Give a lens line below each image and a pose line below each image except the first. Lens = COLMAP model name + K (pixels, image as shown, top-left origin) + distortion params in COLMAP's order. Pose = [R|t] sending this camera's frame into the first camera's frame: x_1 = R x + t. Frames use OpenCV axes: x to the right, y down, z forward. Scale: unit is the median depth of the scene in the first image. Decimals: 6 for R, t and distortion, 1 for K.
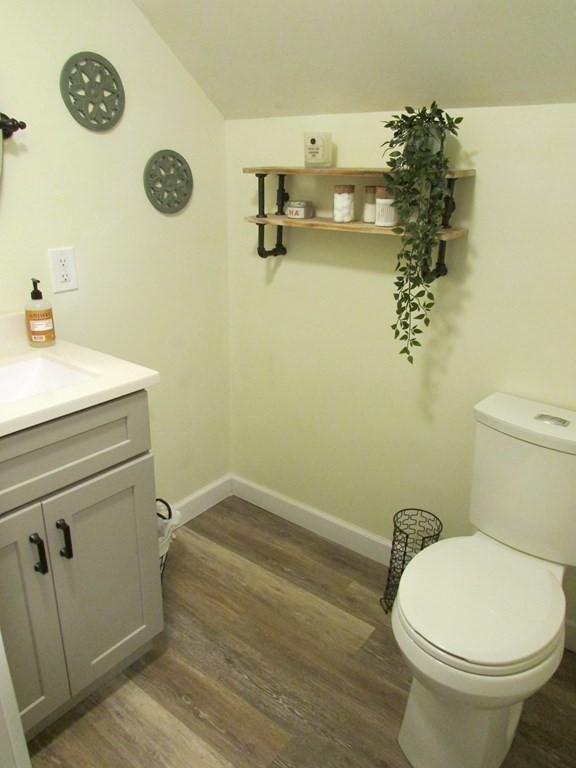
lens RADIAL K [[563.3, 0, 289.0], [0, 563.3, 386.0], [0, 0, 1]] dist [0.003022, -0.001293]
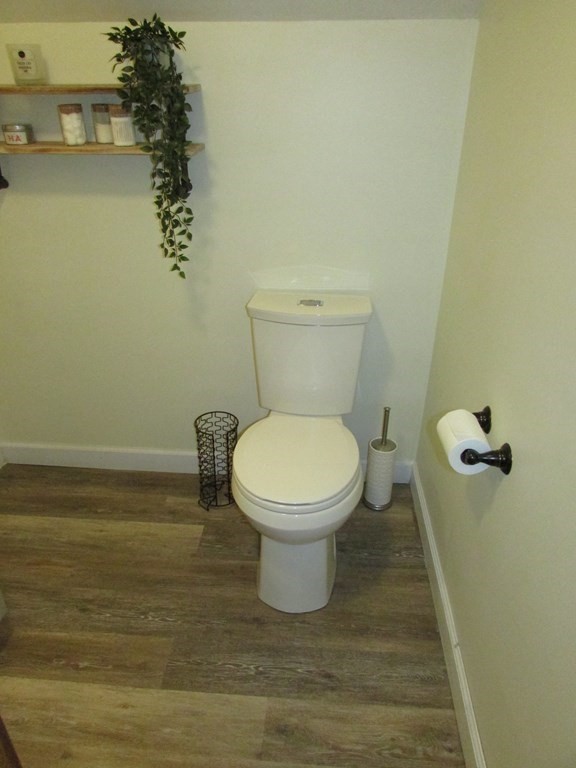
lens RADIAL K [[563.3, 0, 285.0], [0, 563.3, 381.8], [0, 0, 1]] dist [0.003022, -0.001293]
pose [[0.839065, -0.267427, 0.473764, -0.178495], [0.210219, 0.962577, 0.171039, 0.005736], [-0.501774, -0.043919, 0.863883, -0.017659]]
